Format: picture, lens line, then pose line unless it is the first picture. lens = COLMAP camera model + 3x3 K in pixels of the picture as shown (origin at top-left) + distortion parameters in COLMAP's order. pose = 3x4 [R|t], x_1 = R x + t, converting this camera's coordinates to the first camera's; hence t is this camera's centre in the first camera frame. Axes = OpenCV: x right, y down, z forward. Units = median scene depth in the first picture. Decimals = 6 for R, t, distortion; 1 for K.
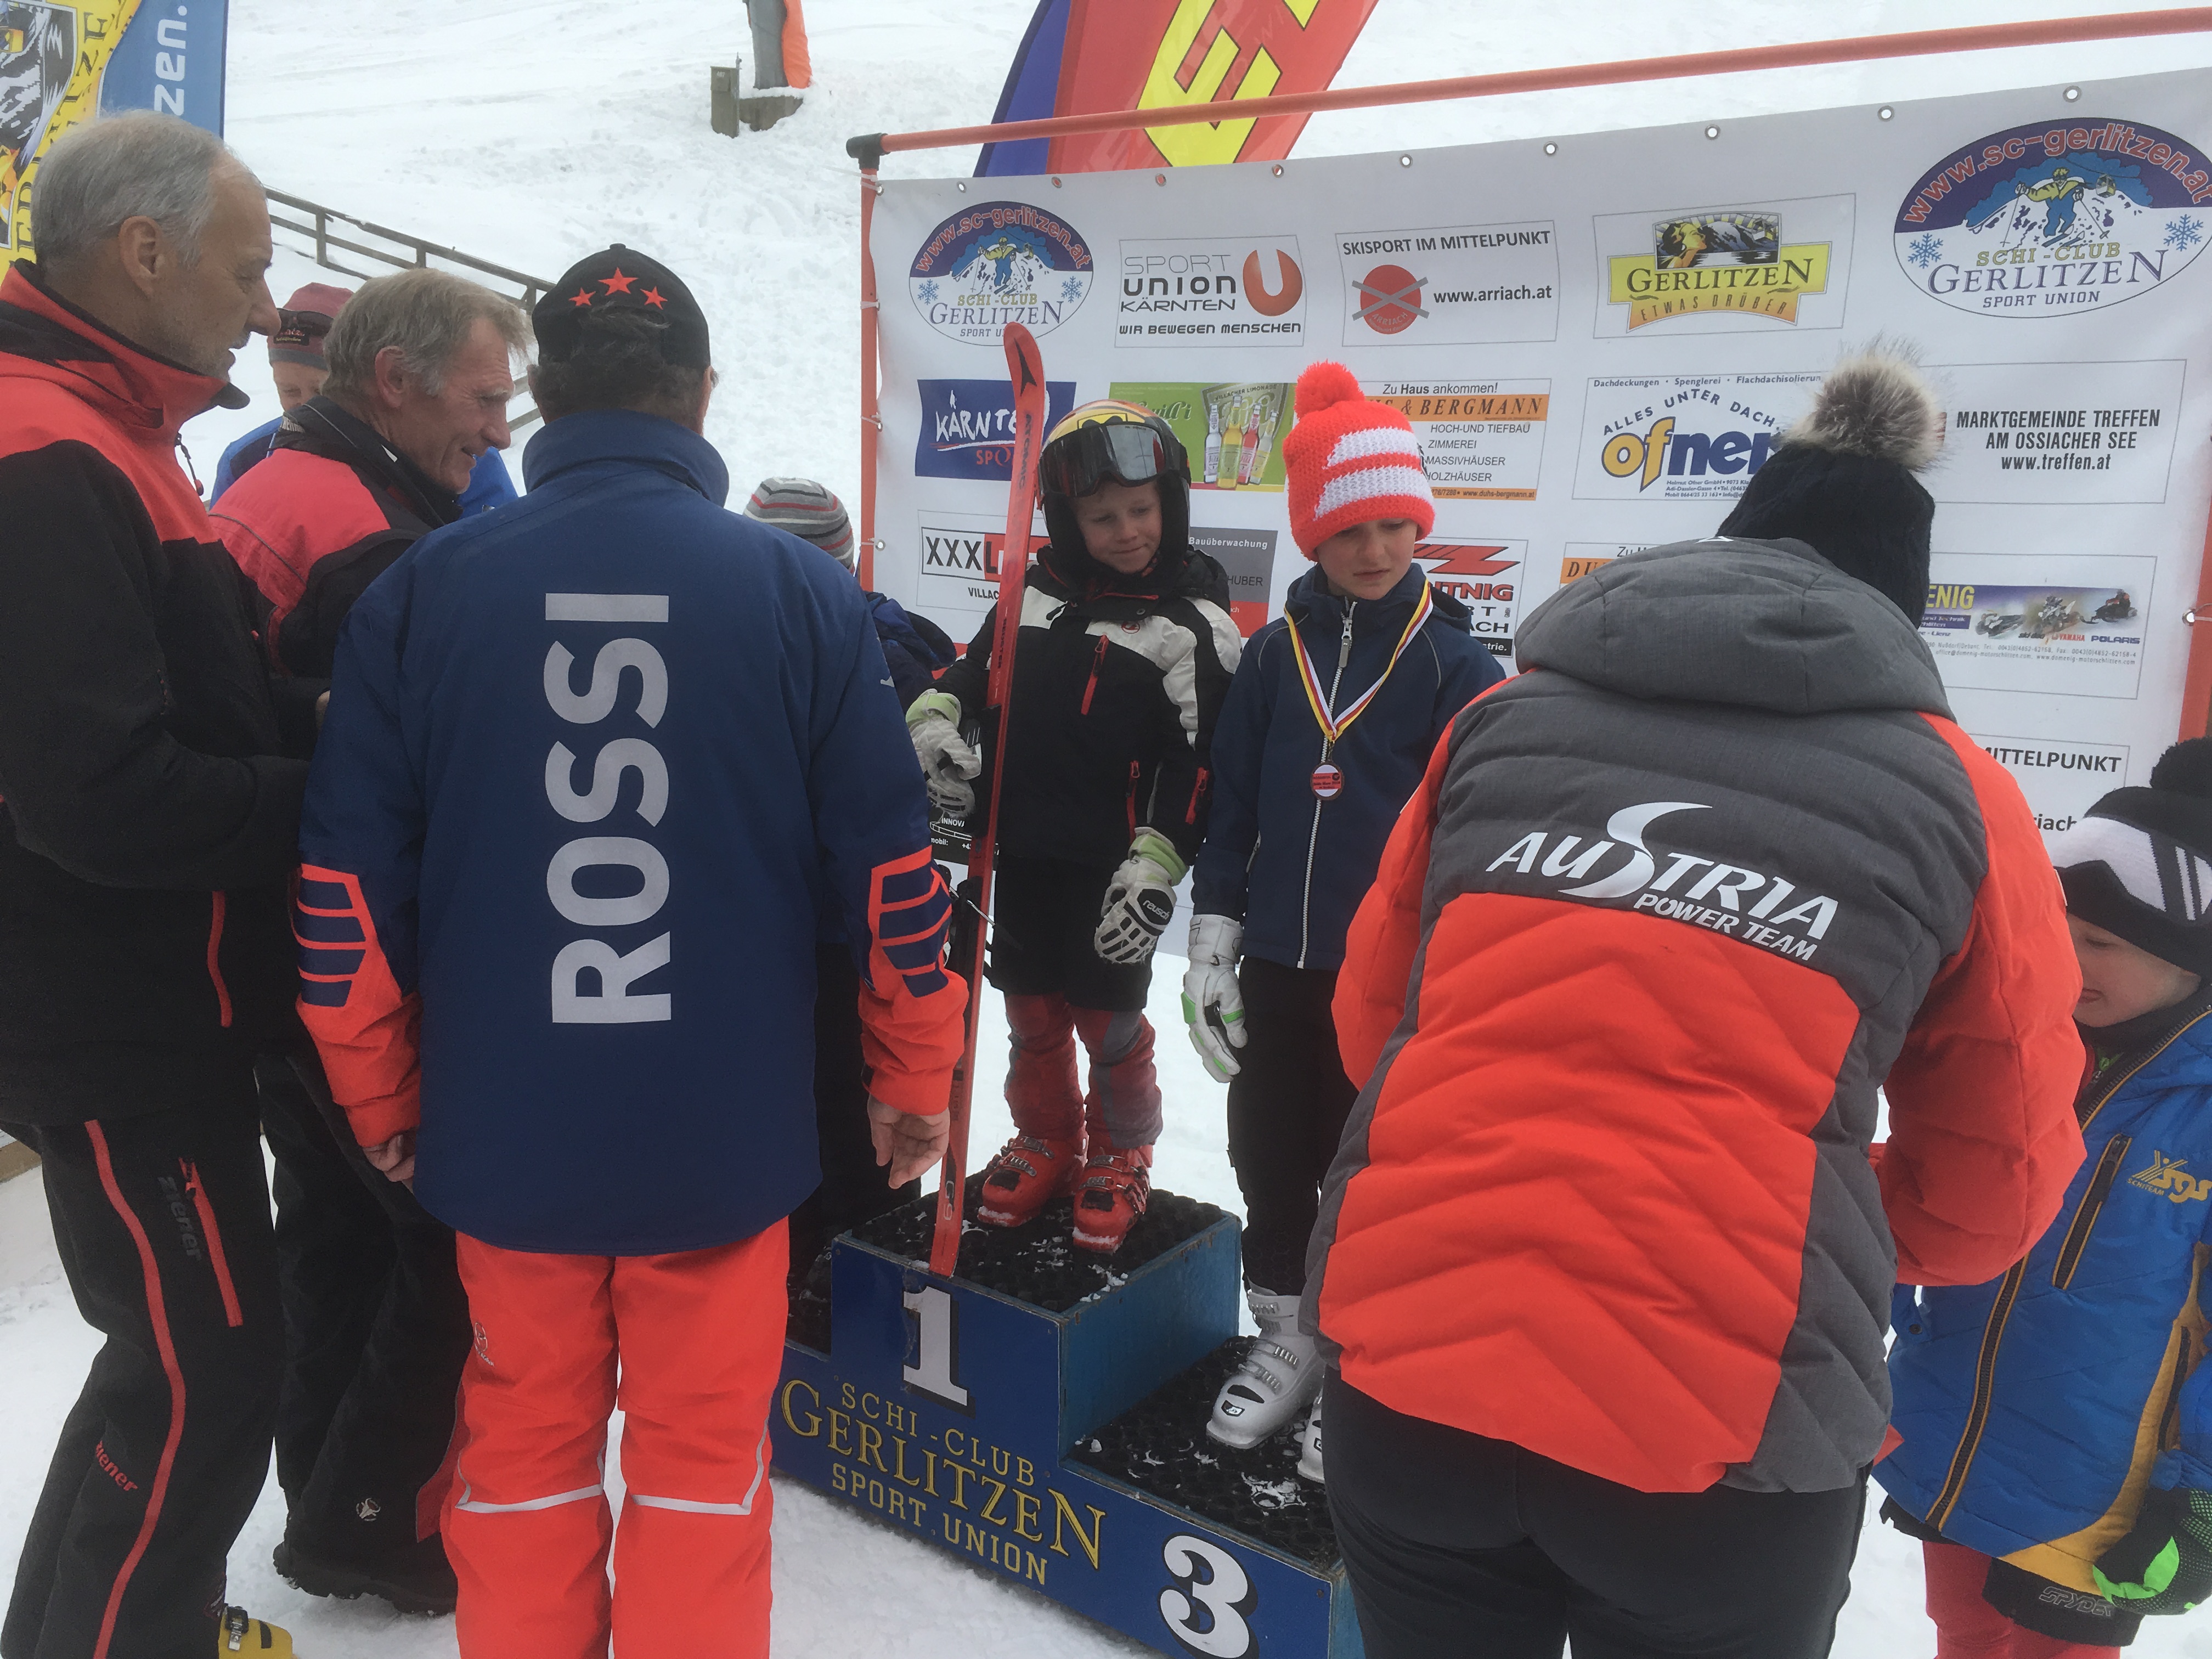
lens RADIAL K [[2052.2, 0, 1102.3], [0, 2052.2, 864.0], [0, 0, 1]] dist [0.026983, -0.080278]
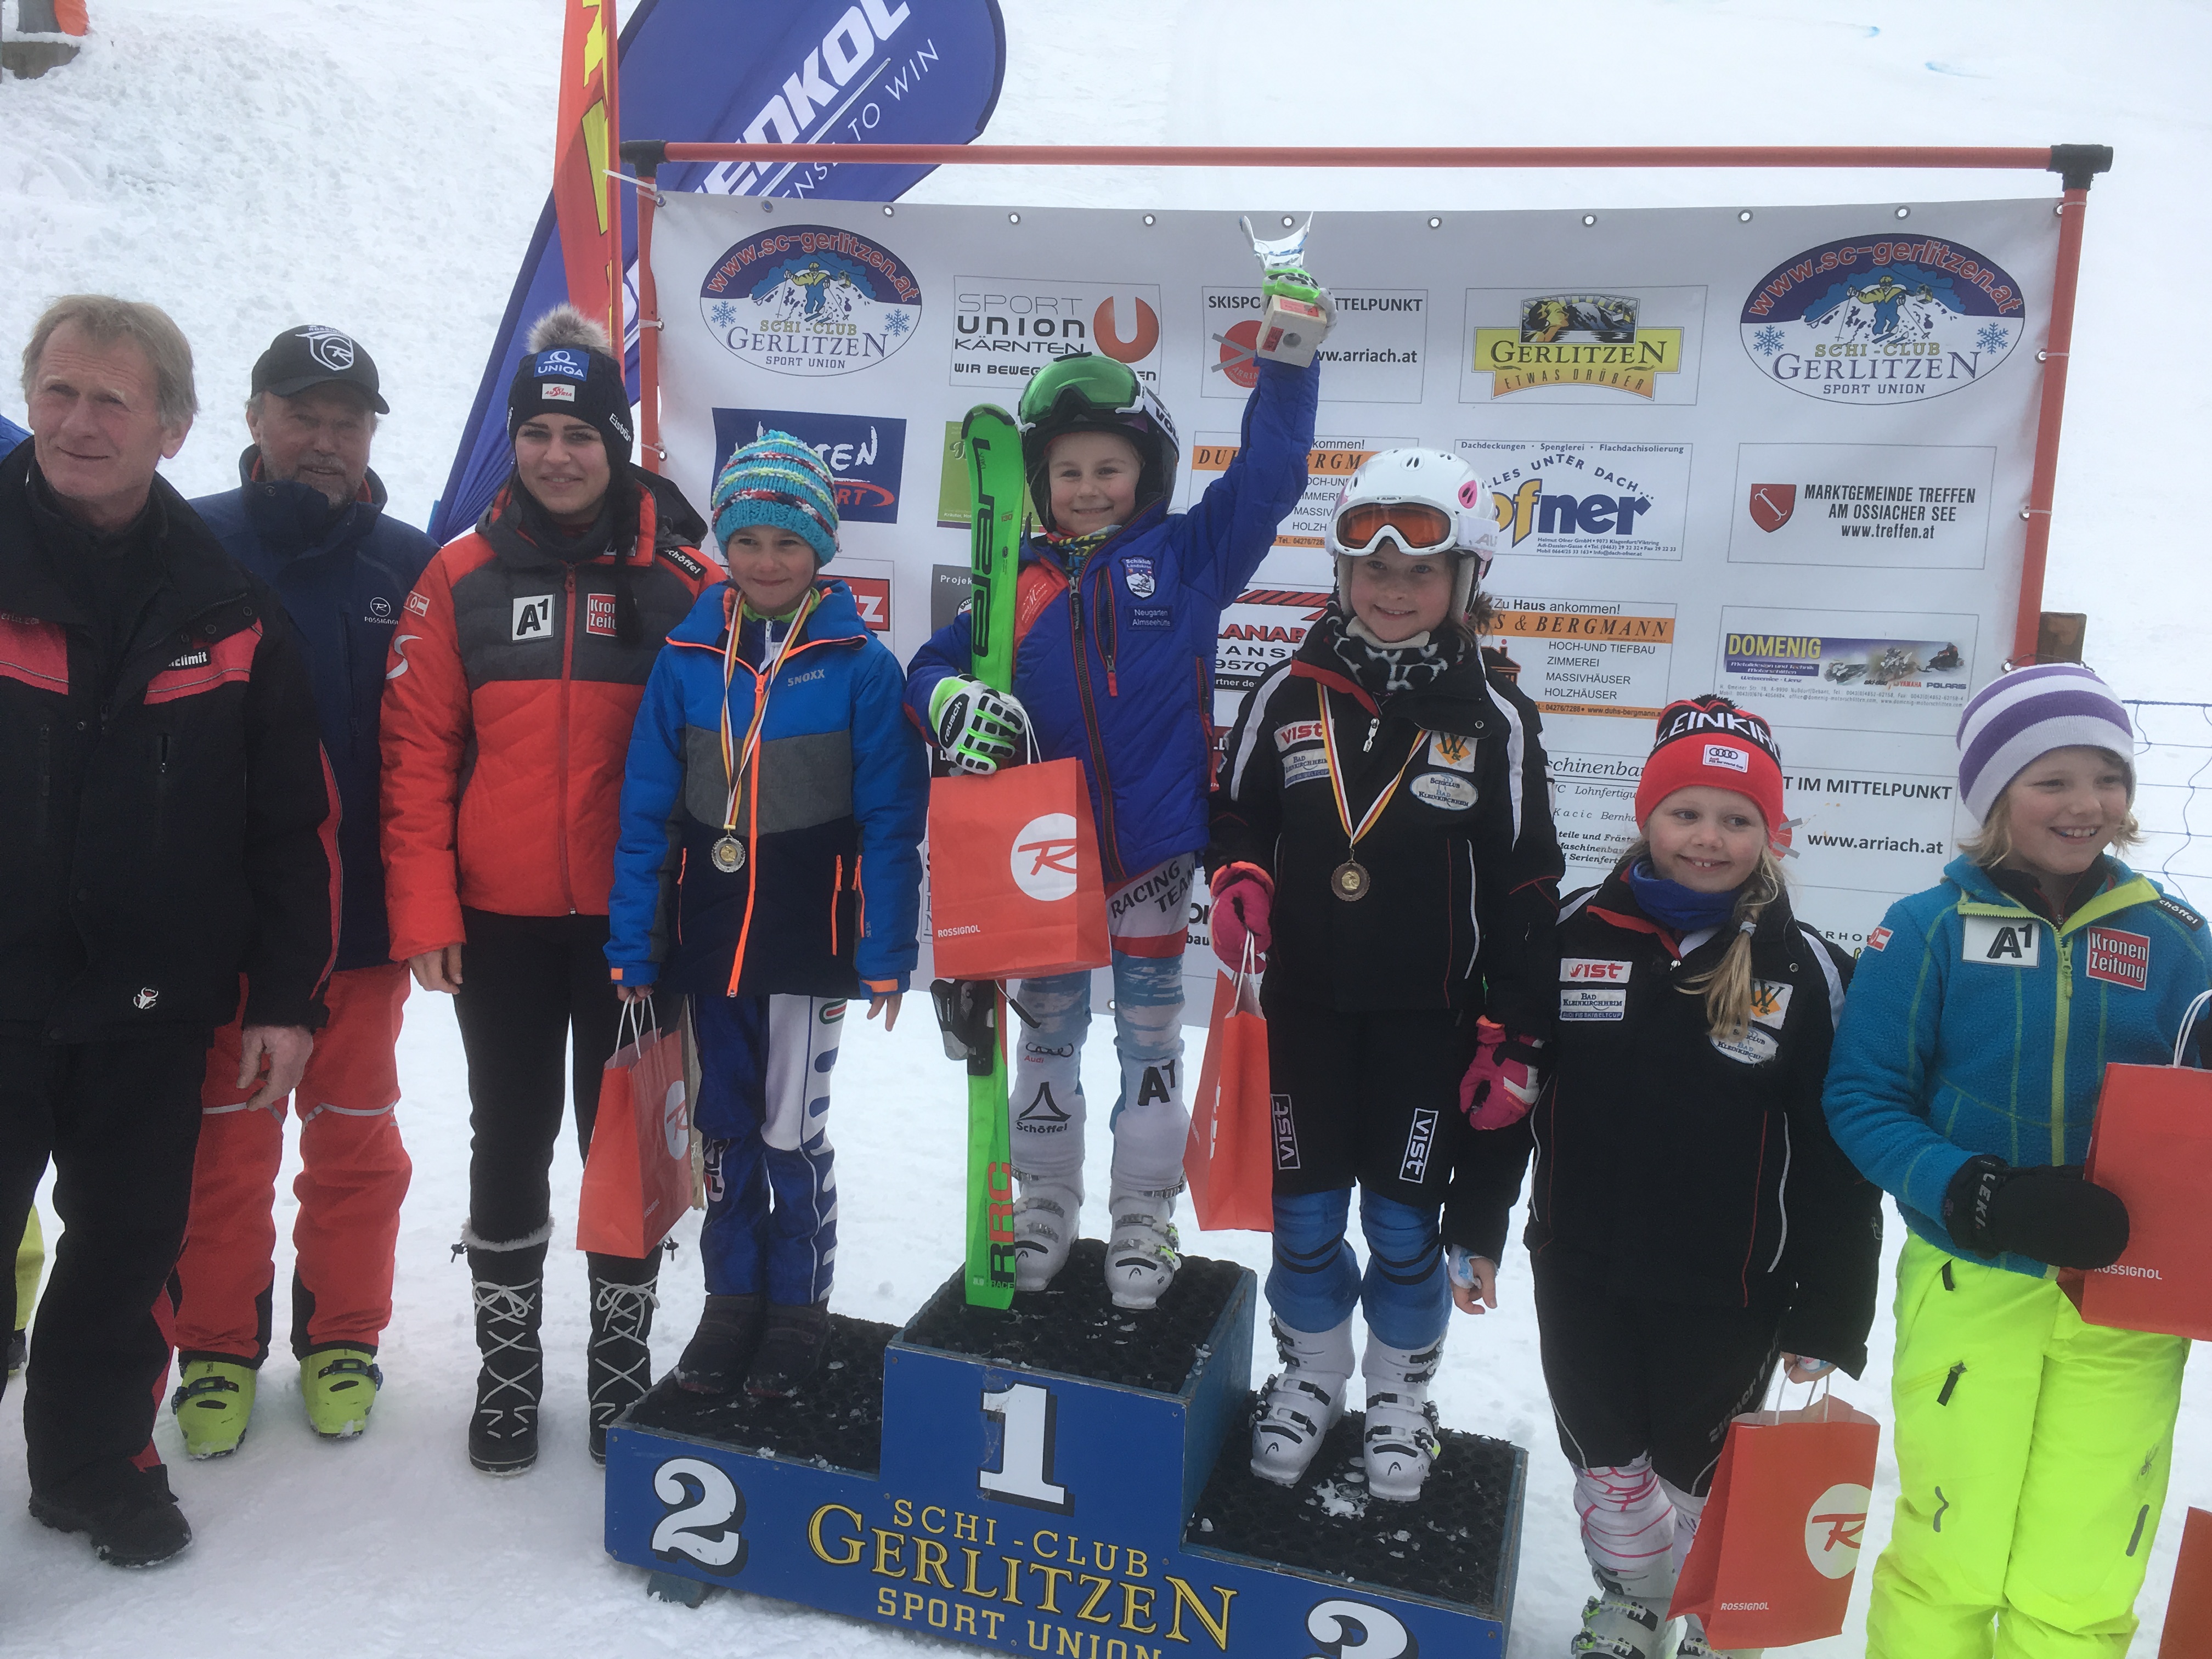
lens RADIAL K [[2036.7, 0, 1183.7], [0, 2036.7, 837.2], [0, 0, 1]] dist [0.047184, -0.094476]
pose [[0.928226, -0.038783, 0.369991, -0.307007], [0.044098, 0.999010, -0.005913, -0.032494], [-0.369395, 0.021804, 0.929017, 0.079167]]
